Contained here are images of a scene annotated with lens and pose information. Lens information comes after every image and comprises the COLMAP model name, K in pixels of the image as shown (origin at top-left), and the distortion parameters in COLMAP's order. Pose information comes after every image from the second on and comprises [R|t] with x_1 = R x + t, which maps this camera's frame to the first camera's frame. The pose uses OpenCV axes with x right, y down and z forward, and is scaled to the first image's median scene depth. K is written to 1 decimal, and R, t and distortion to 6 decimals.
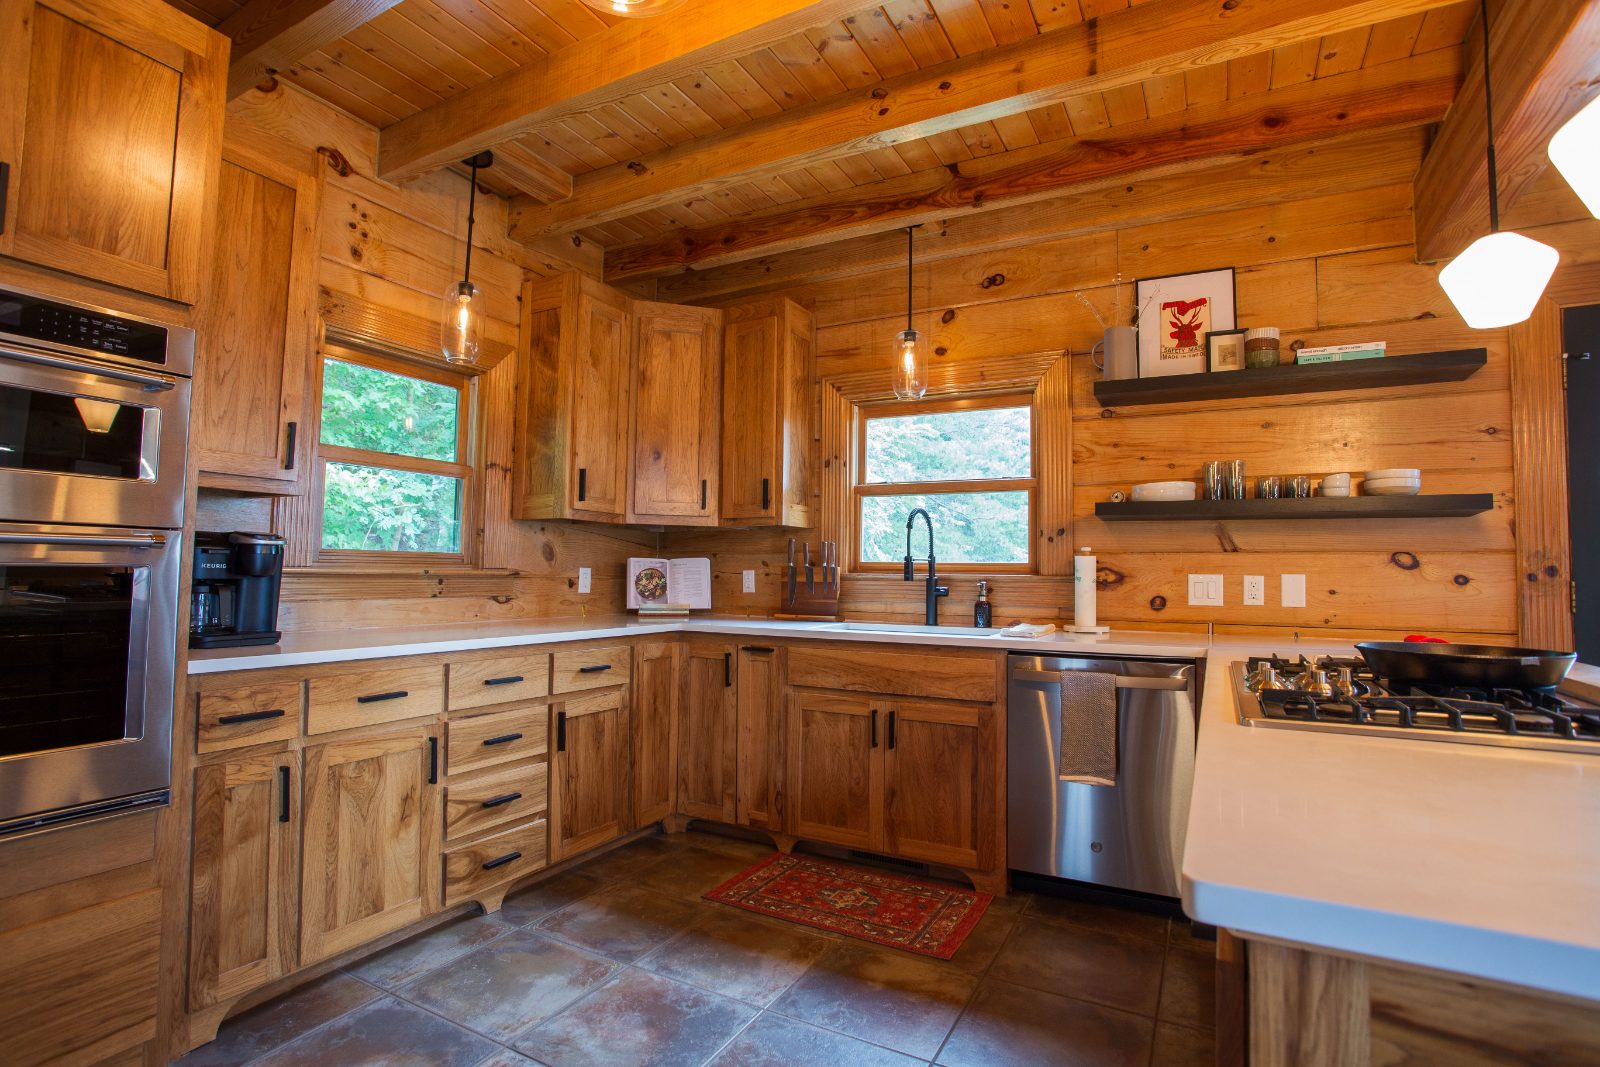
lens RADIAL K [[798.0, 0, 826.0], [0, 798.0, 532.6], [0, 0, 1]] dist [-0.039866, 0.000646]
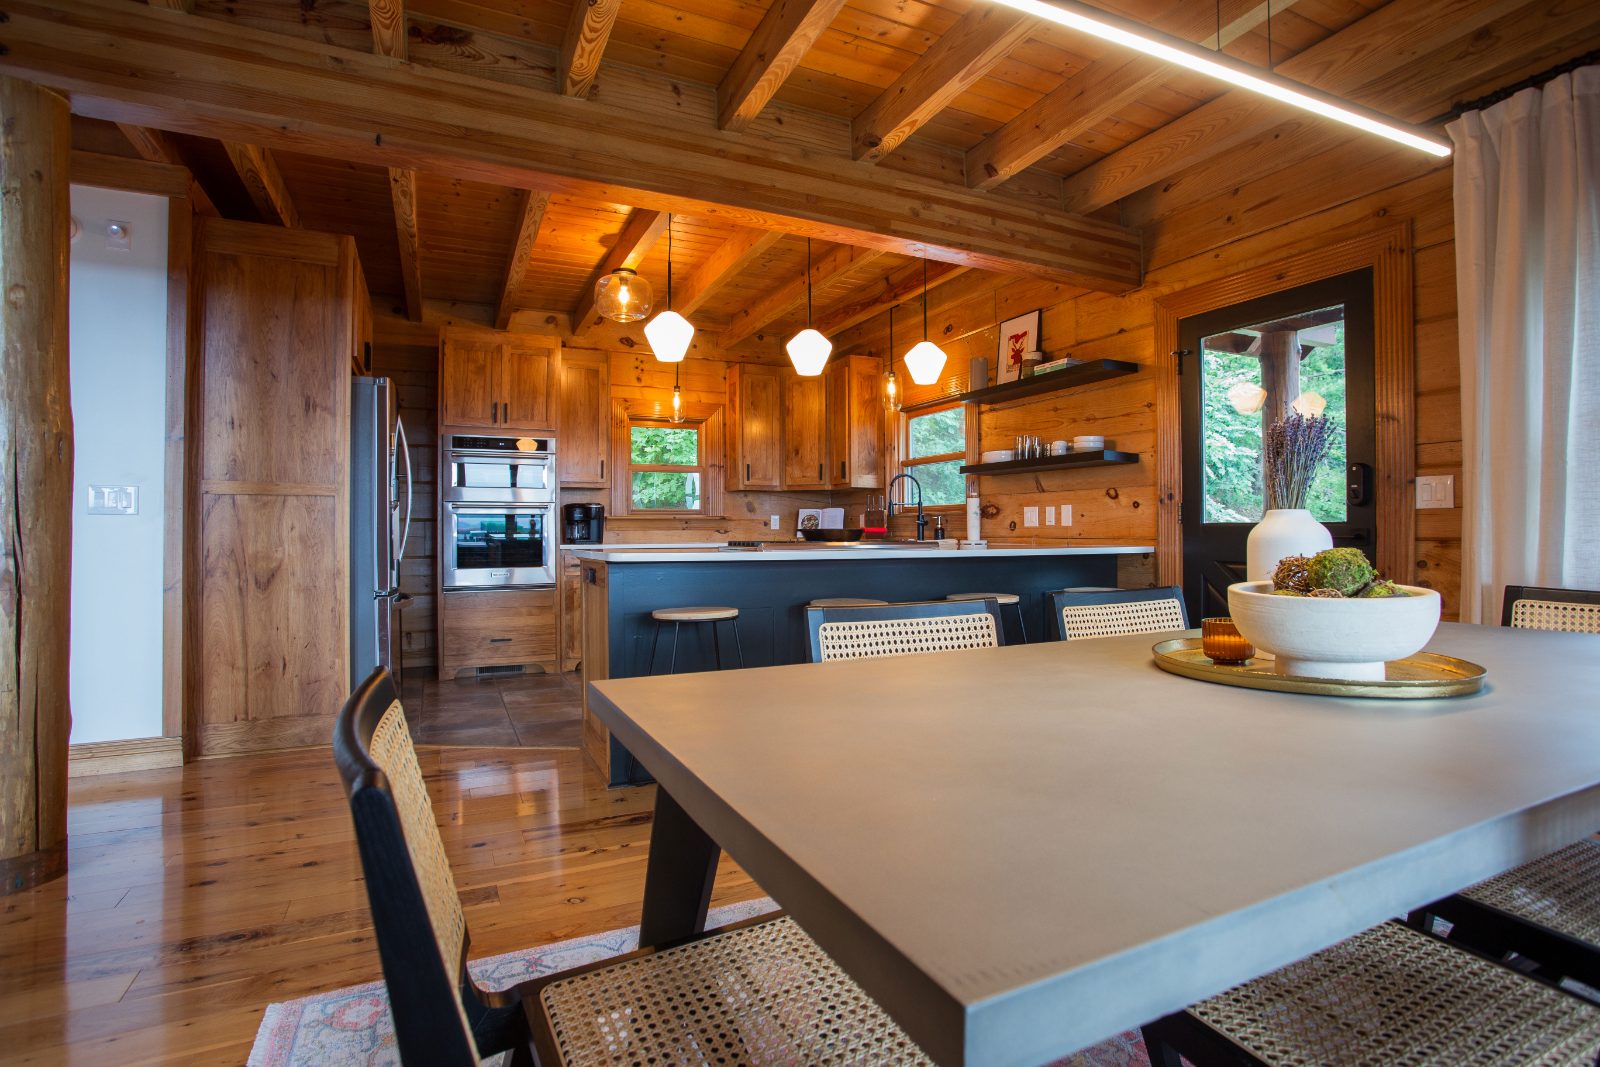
lens RADIAL K [[798.0, 0, 826.0], [0, 798.0, 532.6], [0, 0, 1]] dist [-0.039866, 0.000646]
pose [[0.814841, -0.015902, -0.579466, 1.035871], [0.045900, 0.998255, 0.037150, 0.025172], [0.577864, -0.056869, 0.814149, -0.525435]]
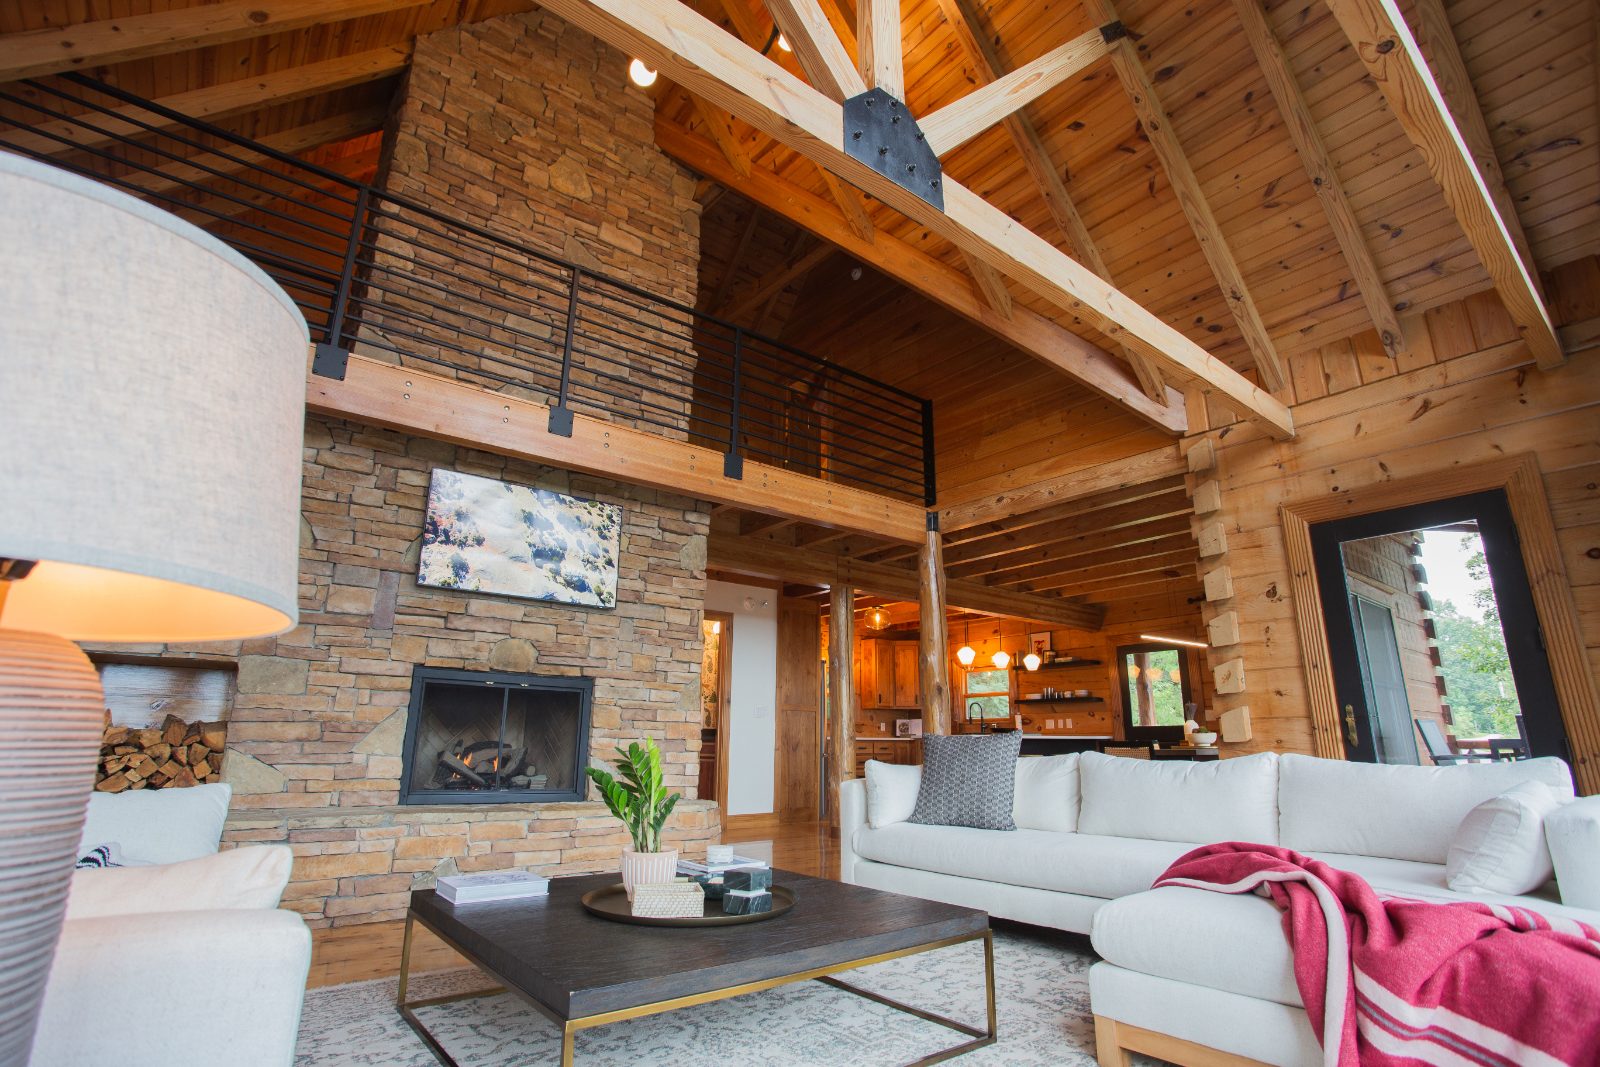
lens RADIAL K [[798.0, 0, 826.0], [0, 798.0, 532.6], [0, 0, 1]] dist [-0.039866, 0.000646]
pose [[0.924679, -0.106362, -0.365589, 0.907305], [0.027793, 0.976483, -0.213796, -0.031449], [0.379731, 0.187532, 0.905890, -2.626626]]
